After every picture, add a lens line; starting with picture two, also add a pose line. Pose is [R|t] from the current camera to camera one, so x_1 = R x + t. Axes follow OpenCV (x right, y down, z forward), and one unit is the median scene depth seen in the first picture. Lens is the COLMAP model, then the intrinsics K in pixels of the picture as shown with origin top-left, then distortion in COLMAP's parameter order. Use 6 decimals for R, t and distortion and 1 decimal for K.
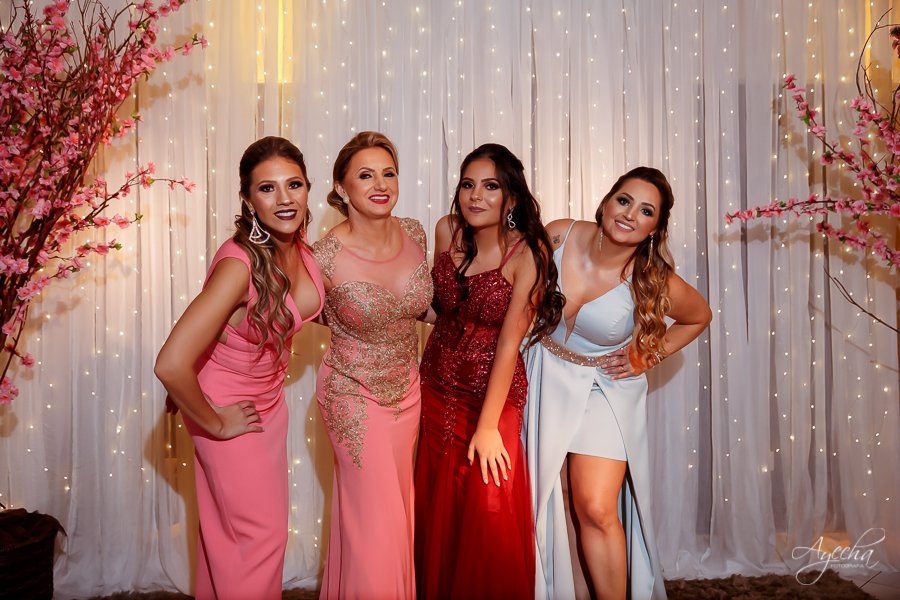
lens RADIAL K [[894.9, 0, 436.8], [0, 894.9, 301.6], [0, 0, 1]] dist [0.030436, 0.000000]
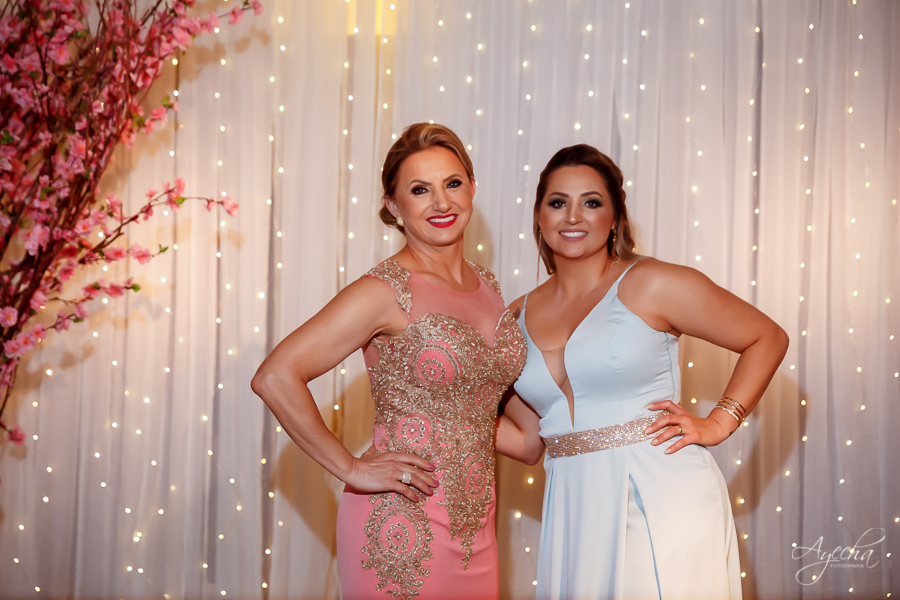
lens RADIAL K [[1762.1, 0, 446.0], [0, 1762.1, 296.2], [0, 0, 1]] dist [0.247608, 0.000000]
pose [[0.976834, 0.031072, -0.211732, 0.172589], [-0.032367, 0.999473, -0.002651, -0.050384], [0.211538, 0.009443, 0.977324, -0.314217]]
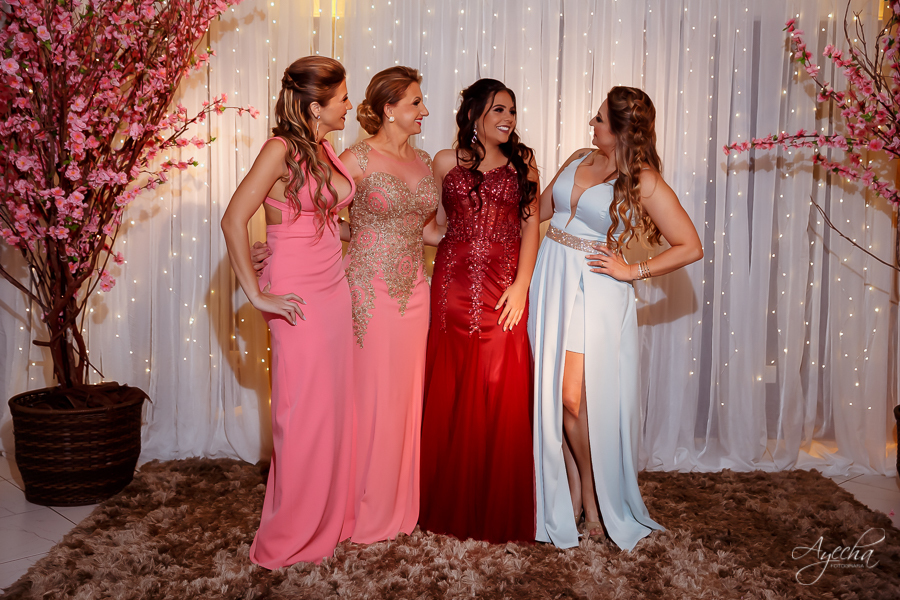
lens RADIAL K [[995.9, 0, 430.5], [0, 995.9, 308.1], [0, 0, 1]] dist [0.040524, 0.000000]
pose [[0.996282, 0.032957, -0.079593, 0.059602], [-0.026622, 0.996489, 0.079377, 0.014169], [0.081930, -0.076963, 0.993662, -0.266906]]
